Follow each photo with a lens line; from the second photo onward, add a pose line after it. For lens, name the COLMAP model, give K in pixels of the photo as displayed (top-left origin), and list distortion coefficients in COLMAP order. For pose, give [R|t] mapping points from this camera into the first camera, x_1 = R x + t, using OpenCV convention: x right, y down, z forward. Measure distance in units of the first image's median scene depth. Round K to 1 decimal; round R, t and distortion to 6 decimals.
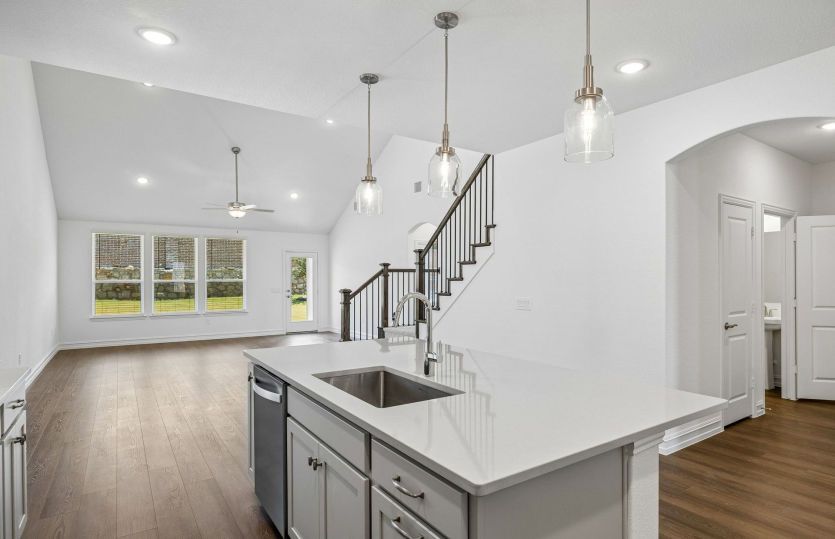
lens RADIAL K [[444.9, 0, 418.8], [0, 444.9, 275.5], [0, 0, 1]] dist [-0.002003, 0.000162]
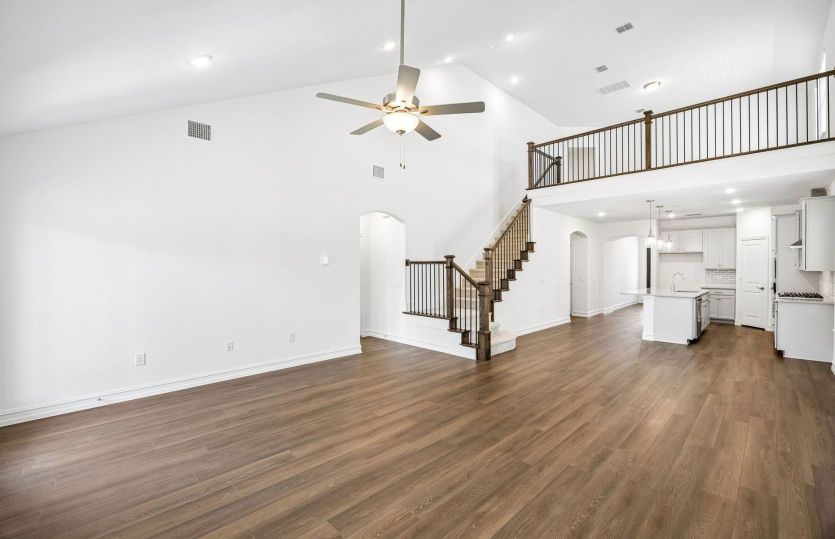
lens RADIAL K [[362.9, 0, 416.7], [0, 362.9, 270.2], [0, 0, 1]] dist [-0.003727, -0.000113]
pose [[-0.199935, -0.000495, 0.979809, -4.305549], [-0.008547, 0.999963, -0.001239, 0.047025], [-0.979772, -0.008622, -0.199931, 5.700329]]
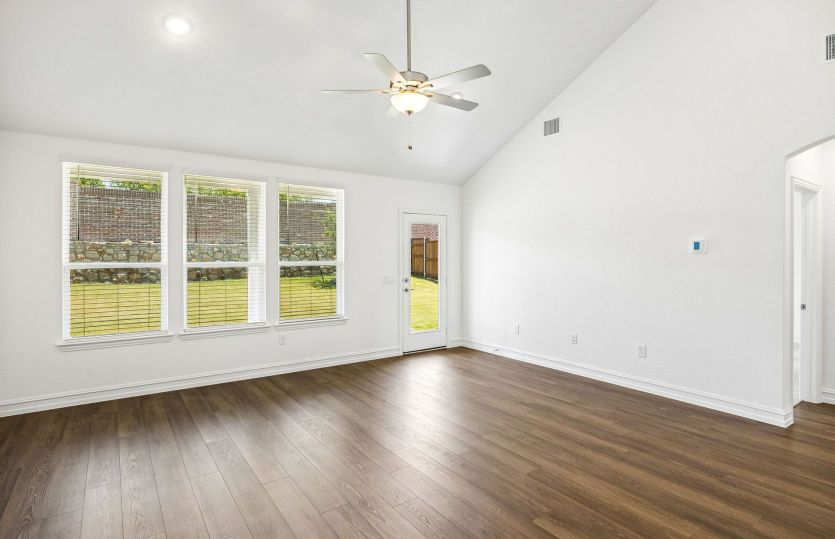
lens RADIAL K [[444.9, 0, 410.4], [0, 444.9, 256.4], [0, 0, 1]] dist [-0.002003, 0.000162]
pose [[0.999978, 0.006284, -0.002296, -0.215498], [-0.006271, 0.999965, 0.005504, -0.000439], [0.002331, -0.005489, 0.999982, 0.314403]]
